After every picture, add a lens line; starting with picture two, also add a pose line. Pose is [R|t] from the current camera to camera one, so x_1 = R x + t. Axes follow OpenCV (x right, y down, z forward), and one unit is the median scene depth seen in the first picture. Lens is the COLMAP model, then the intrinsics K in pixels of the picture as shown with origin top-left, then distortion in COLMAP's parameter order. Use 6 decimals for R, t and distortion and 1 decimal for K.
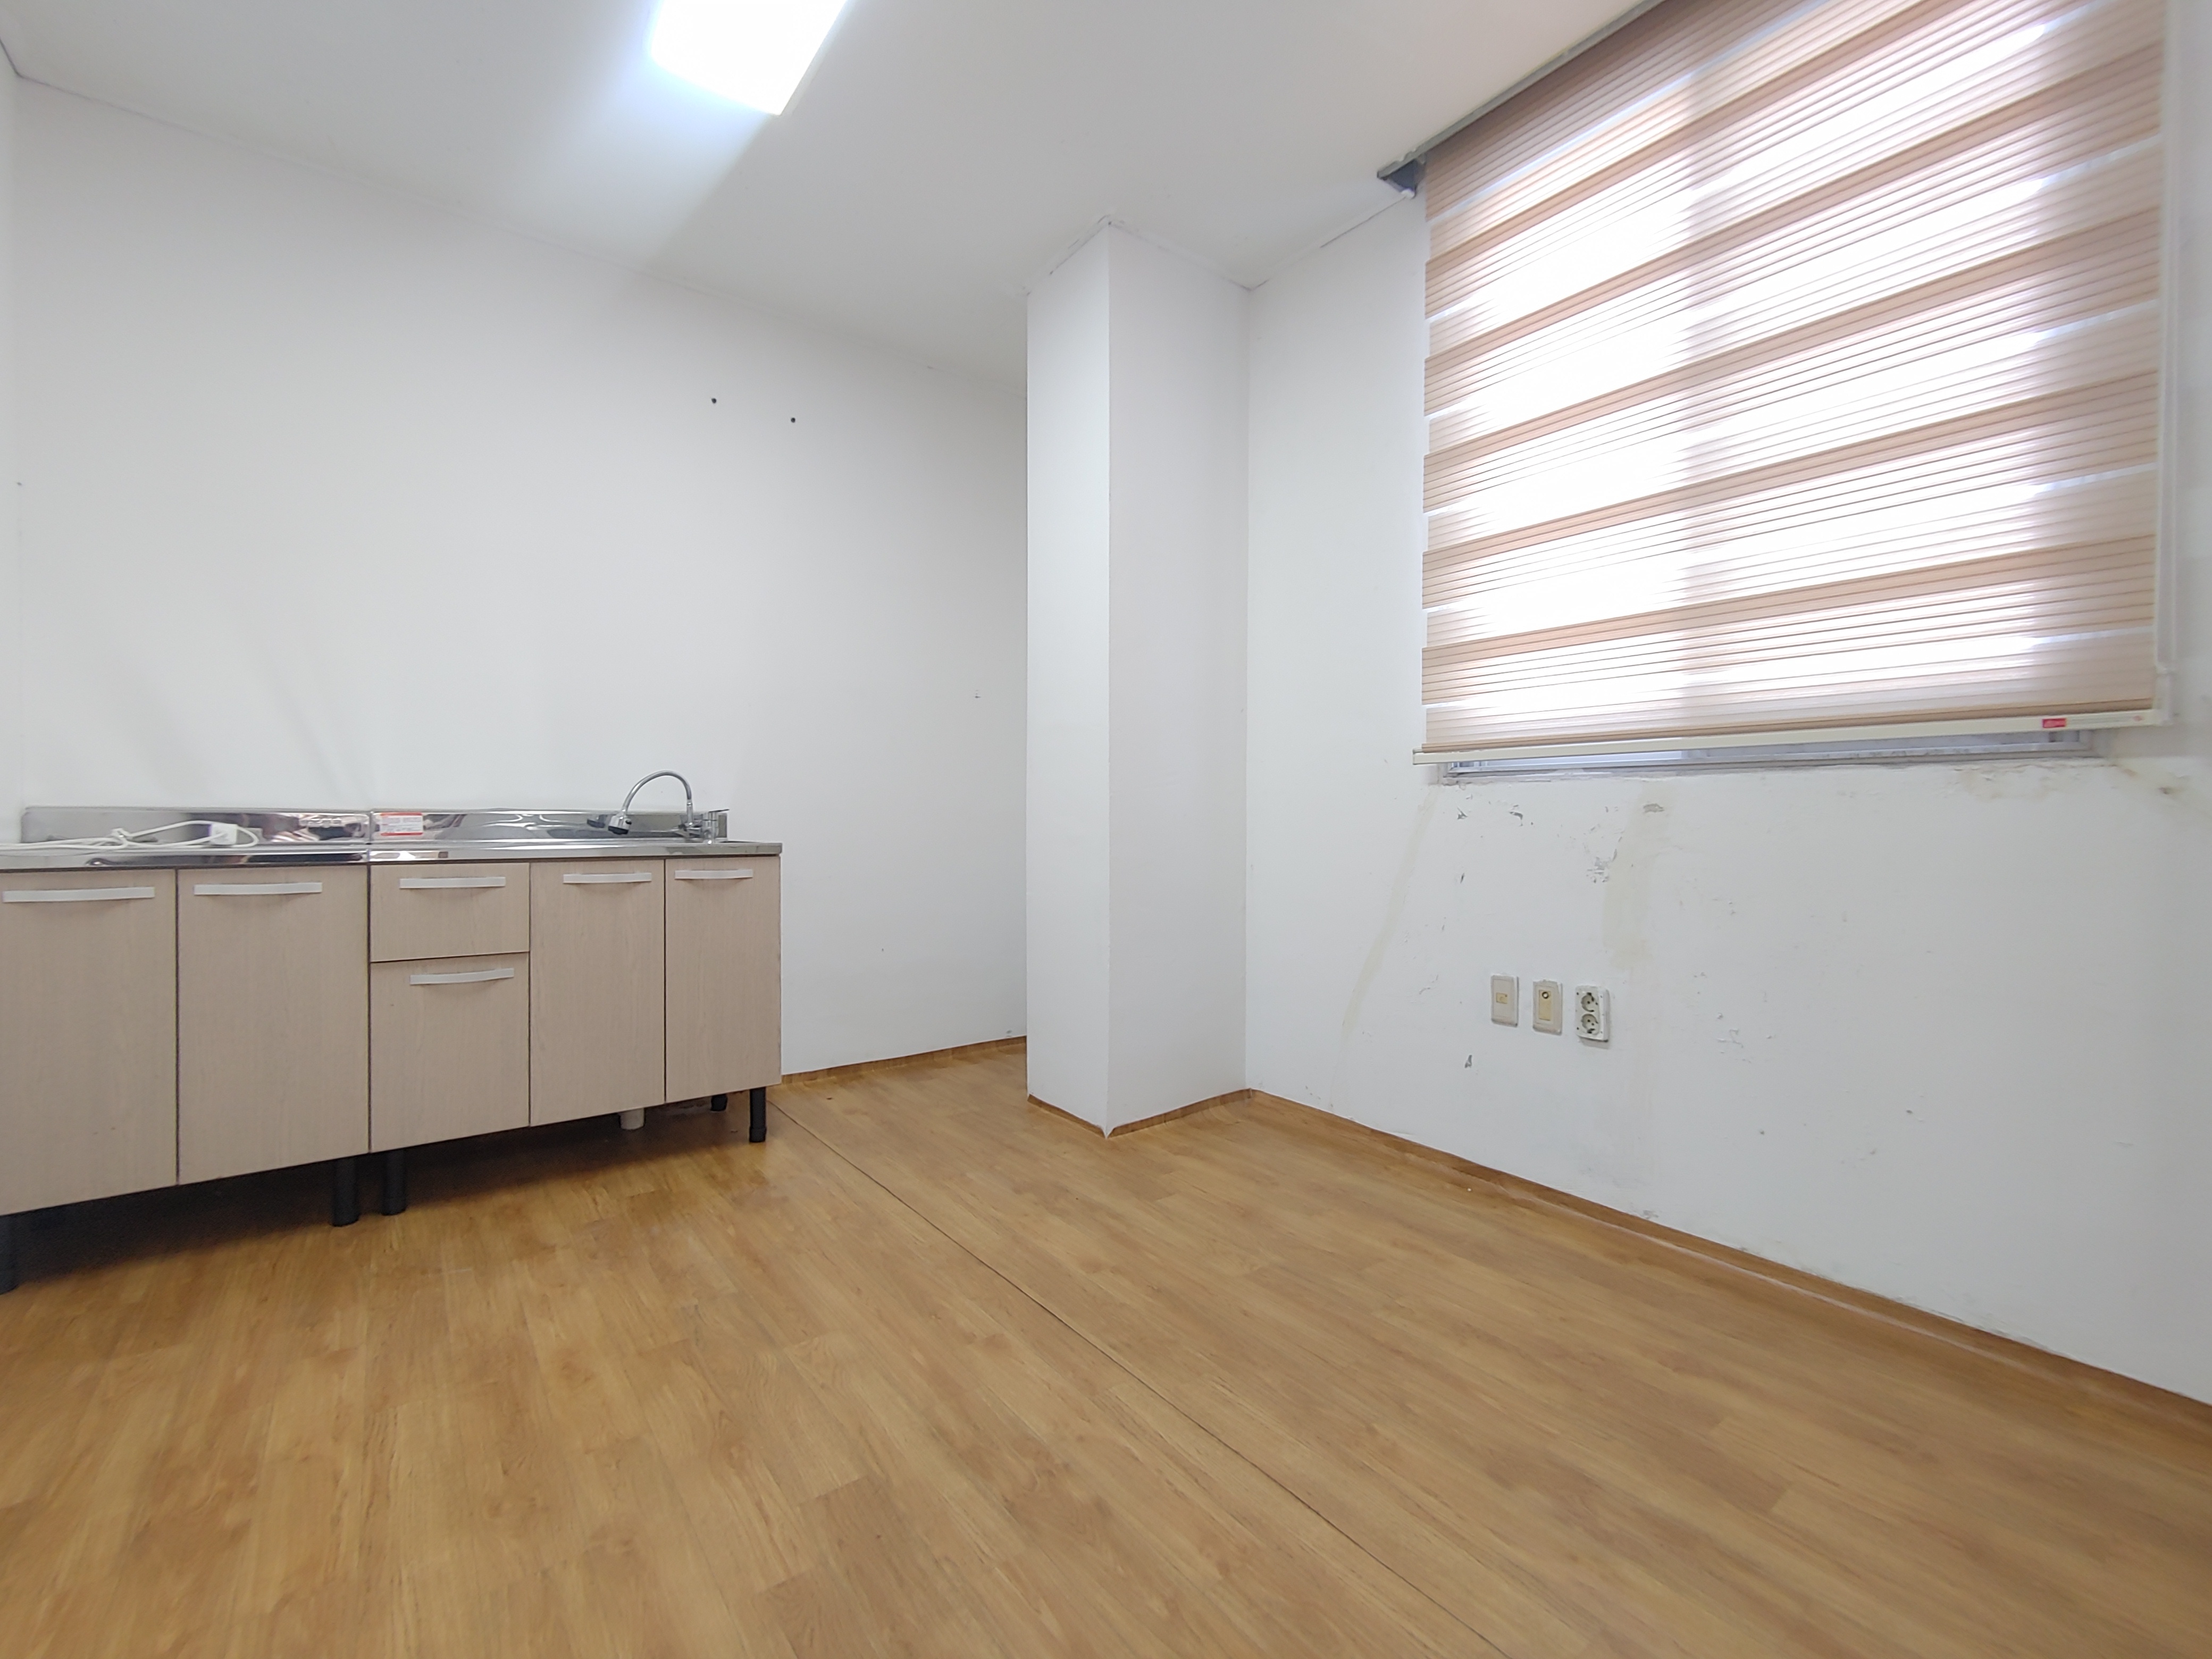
lens RADIAL K [[946.2, 0, 1109.1], [0, 946.2, 826.5], [0, 0, 1]] dist [0.002313, 0.000417]
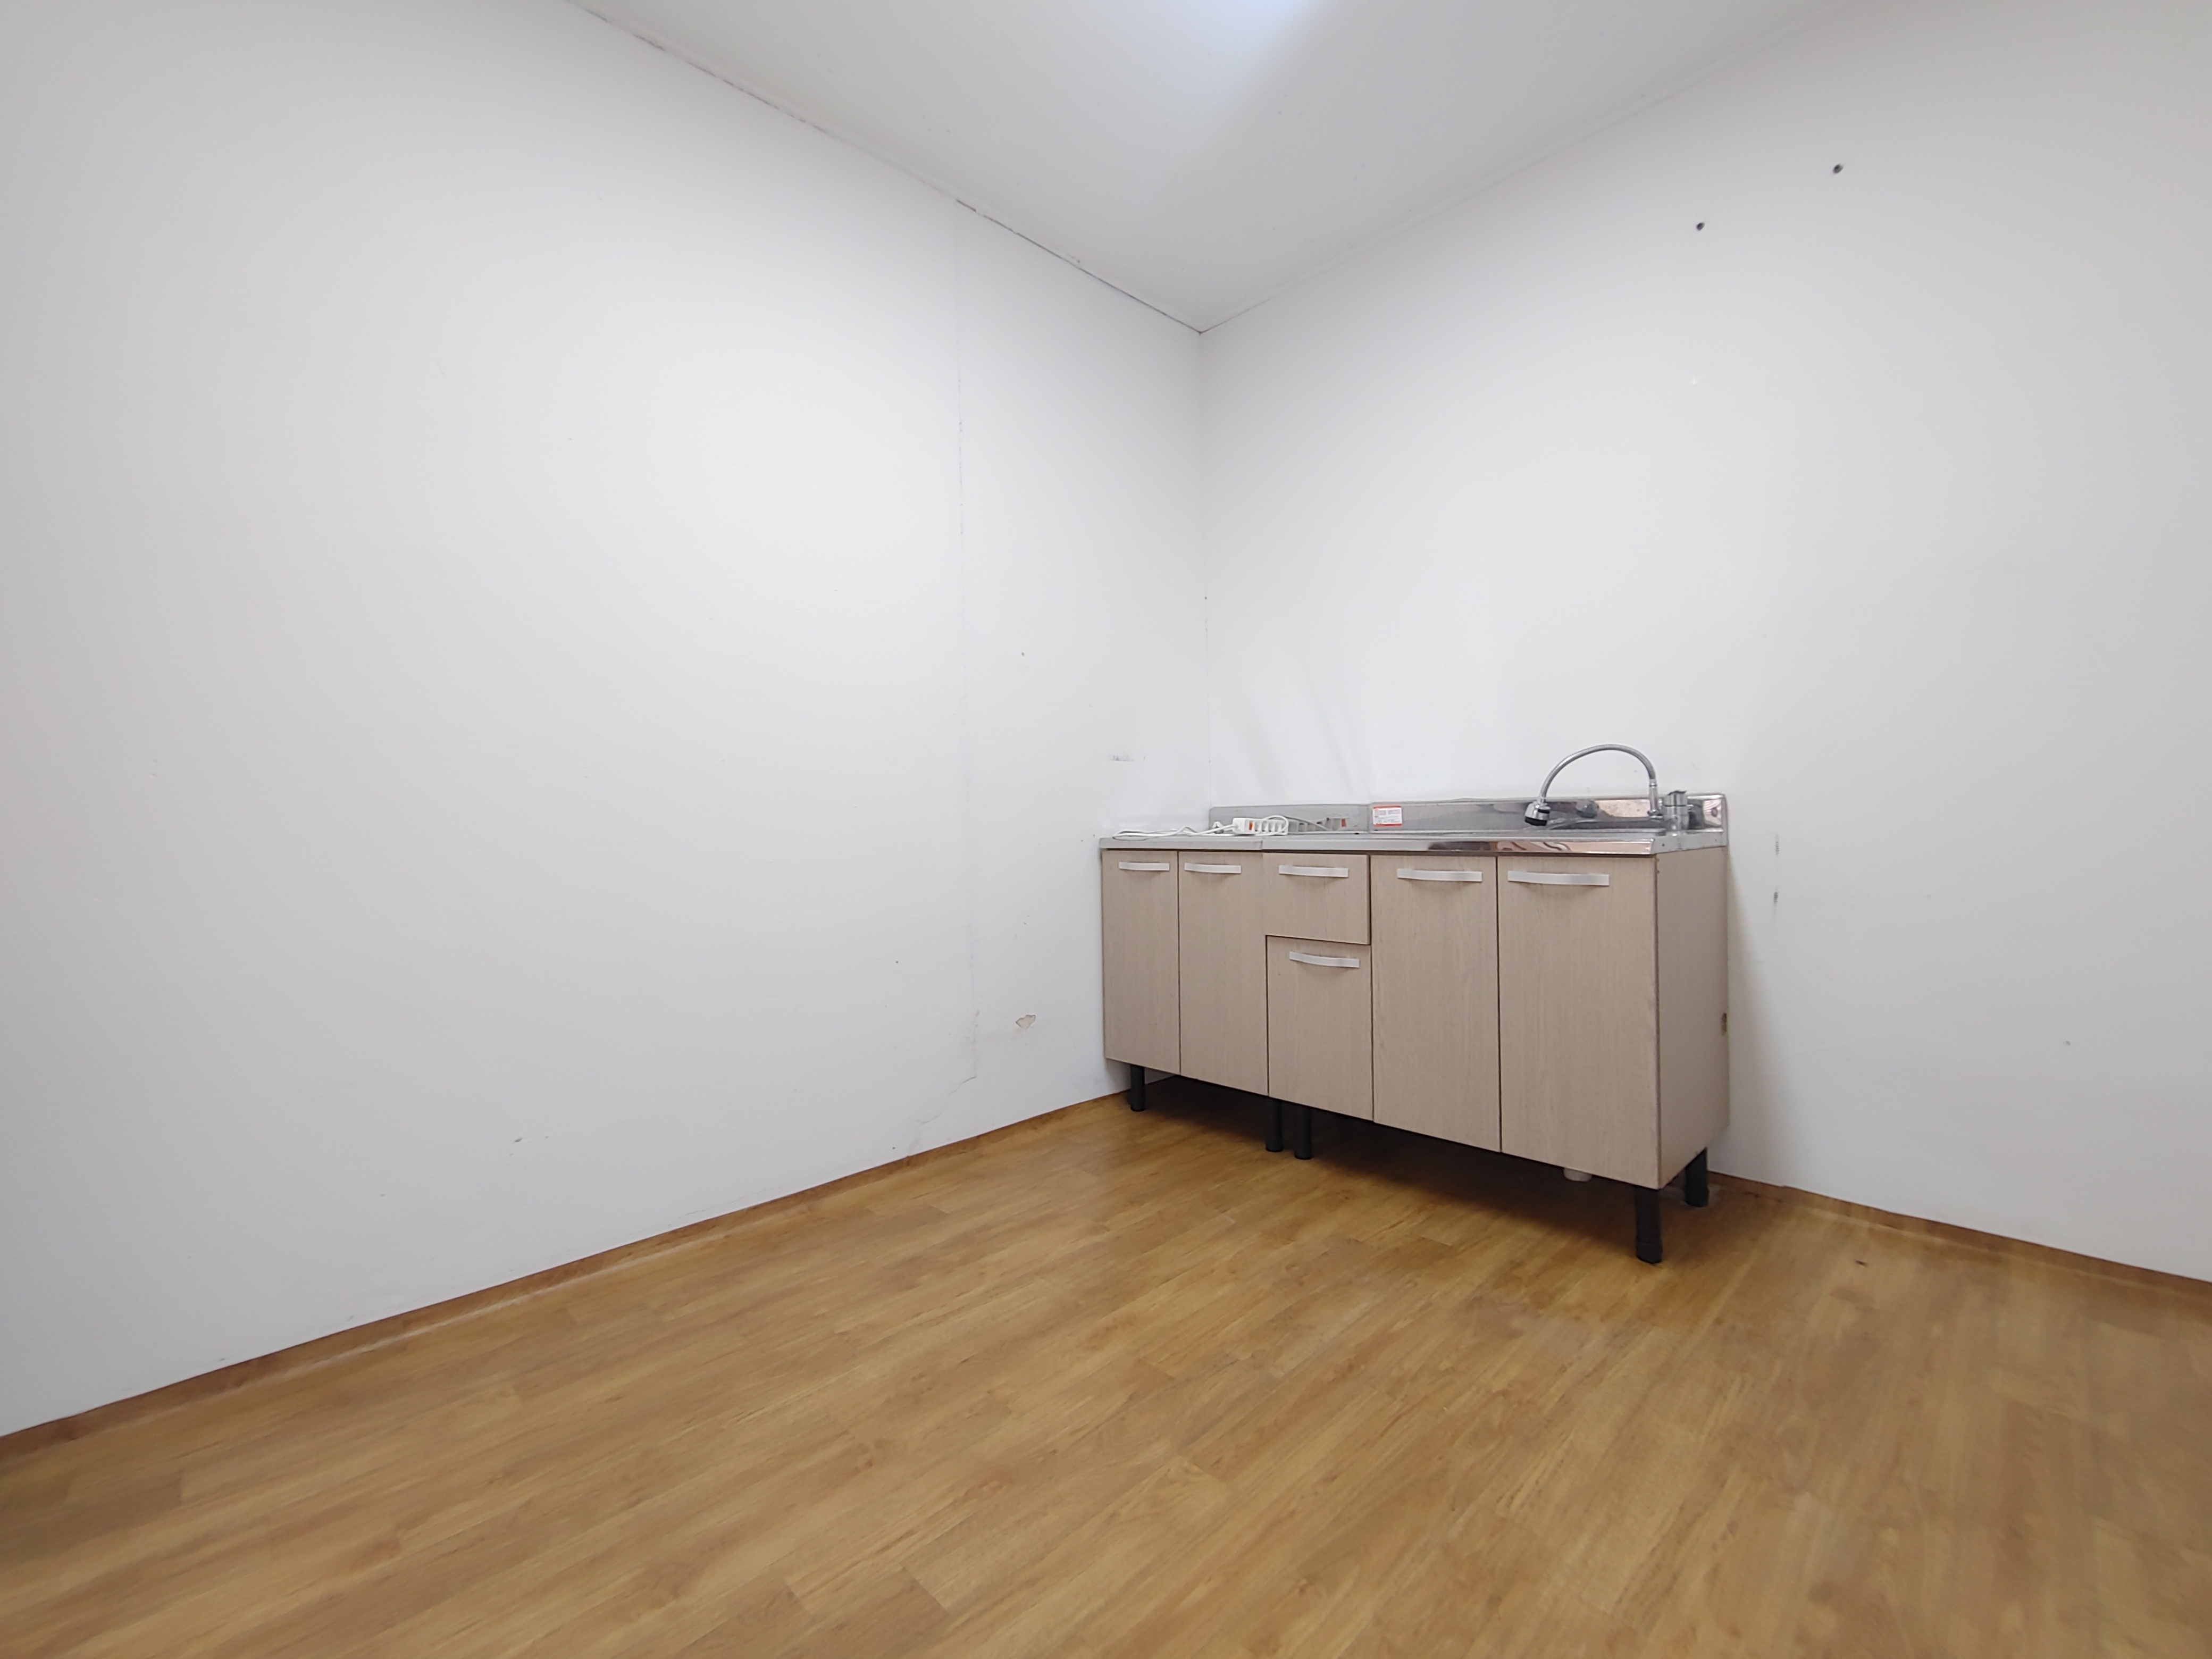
lens RADIAL K [[946.2, 0, 1109.1], [0, 946.2, 826.5], [0, 0, 1]] dist [0.002313, 0.000417]
pose [[0.113017, 0.002704, -0.993589, 0.361603], [0.012723, 0.999910, 0.004169, 0.001303], [0.993512, -0.013113, 0.112972, 0.666132]]
